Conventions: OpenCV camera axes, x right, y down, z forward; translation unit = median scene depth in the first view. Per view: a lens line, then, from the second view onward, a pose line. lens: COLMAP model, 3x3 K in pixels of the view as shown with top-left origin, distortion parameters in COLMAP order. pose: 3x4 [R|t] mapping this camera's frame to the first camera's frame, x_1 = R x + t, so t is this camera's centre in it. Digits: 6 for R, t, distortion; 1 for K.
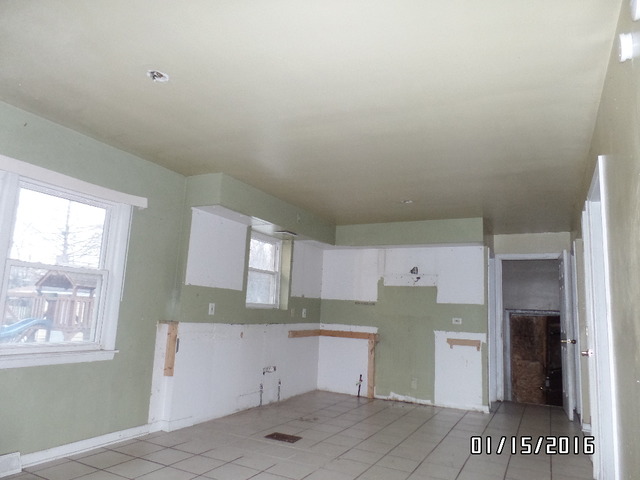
lens RADIAL K [[435.5, 0, 321.7], [0, 435.5, 241.6], [0, 0, 1]] dist [0.004041, 0.000036]
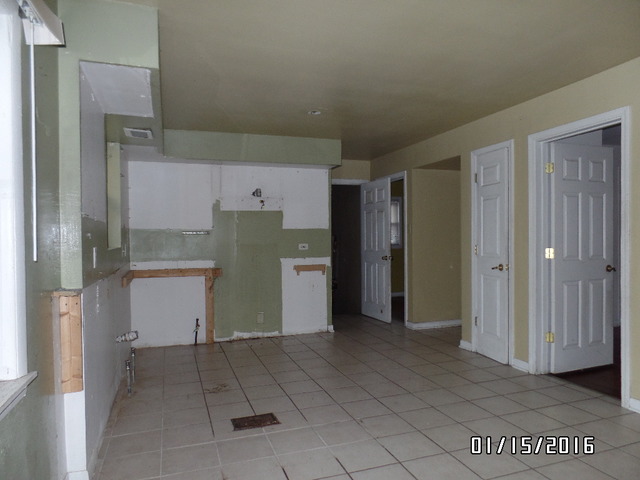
lens RADIAL K [[435.5, 0, 319.9], [0, 435.5, 240.5], [0, 0, 1]] dist [0.004041, 0.000036]
pose [[0.692564, -0.056205, 0.719163, -0.340403], [-0.072573, 0.986473, 0.146985, 0.023863], [-0.717696, -0.153989, 0.679117, 0.309771]]
